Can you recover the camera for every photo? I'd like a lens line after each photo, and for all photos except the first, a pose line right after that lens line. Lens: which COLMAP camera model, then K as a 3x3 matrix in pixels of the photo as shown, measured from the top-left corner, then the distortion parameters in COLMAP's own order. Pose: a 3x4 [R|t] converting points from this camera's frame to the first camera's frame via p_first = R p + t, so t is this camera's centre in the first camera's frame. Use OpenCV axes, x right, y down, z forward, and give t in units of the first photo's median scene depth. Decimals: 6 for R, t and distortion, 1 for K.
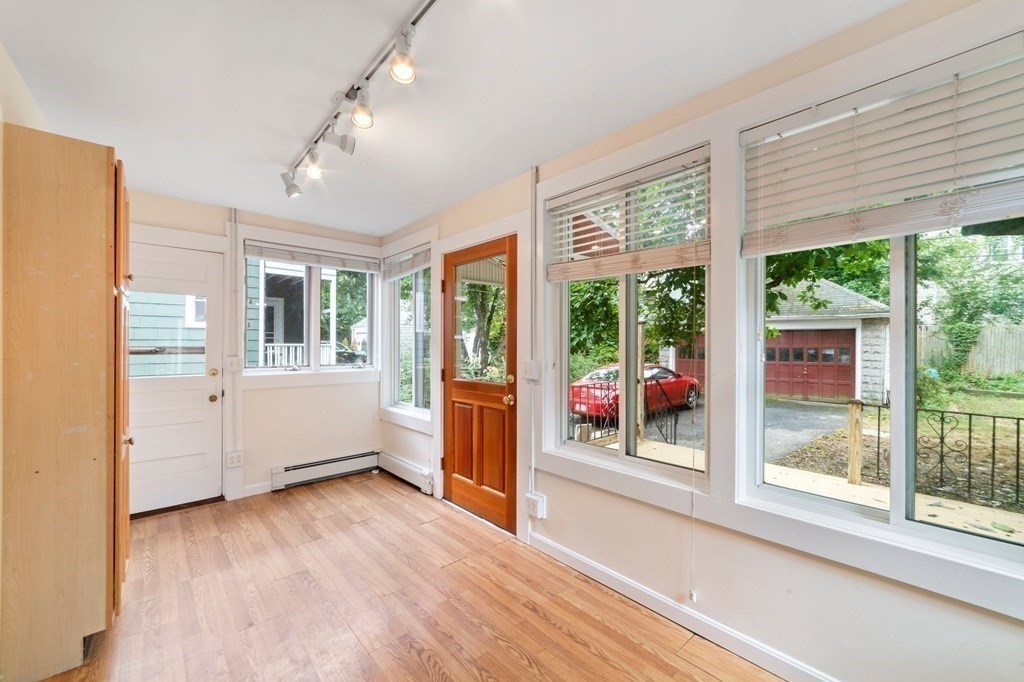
lens RADIAL K [[407.6, 0, 506.5], [0, 407.6, 340.7], [0, 0, 1]] dist [-0.001325, 0.000078]
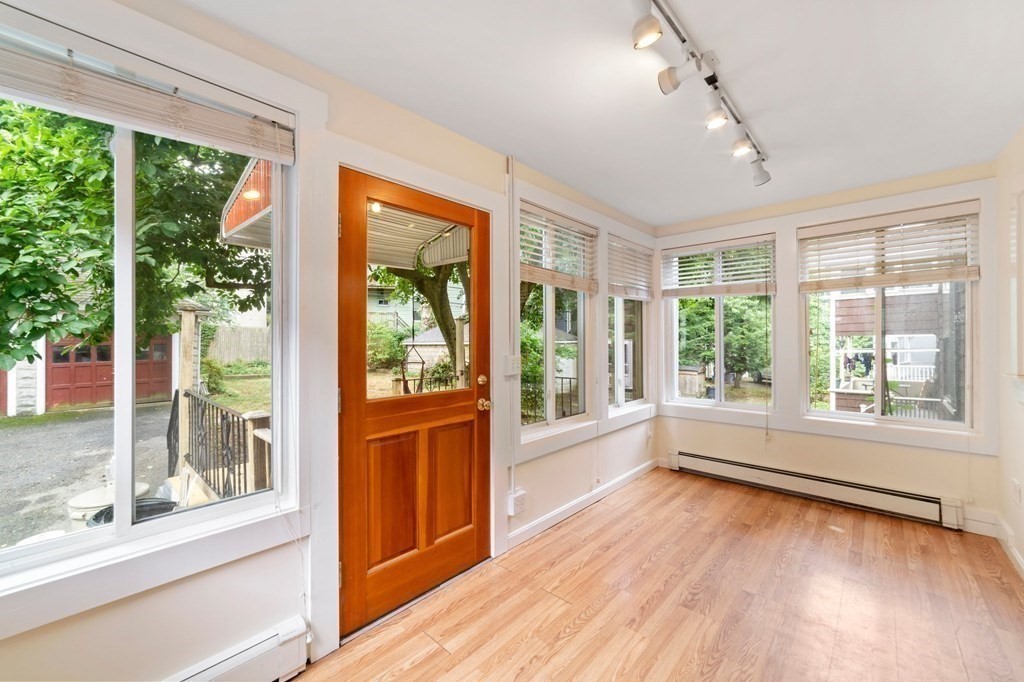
lens RADIAL K [[407.6, 0, 506.5], [0, 407.6, 340.7], [0, 0, 1]] dist [-0.001325, 0.000078]
pose [[-0.099962, -0.000606, 0.994991, -0.790558], [-0.008586, 0.999963, -0.000254, 0.010072], [-0.994954, -0.008569, -0.099964, 0.977803]]
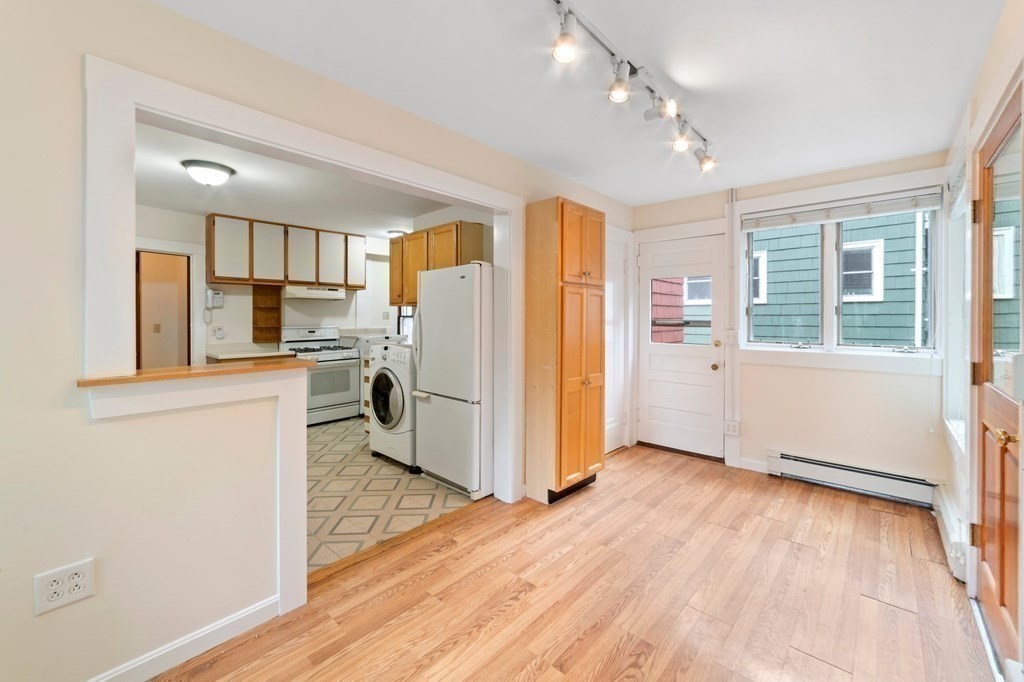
lens RADIAL K [[413.1, 0, 513.1], [0, 413.1, 319.8], [0, 0, 1]] dist [-0.000251, 0.000023]
pose [[0.116954, 0.001425, -0.993136, 0.375610], [0.008159, 0.999964, 0.002395, 0.006071], [0.993104, -0.008383, 0.116938, 0.371373]]
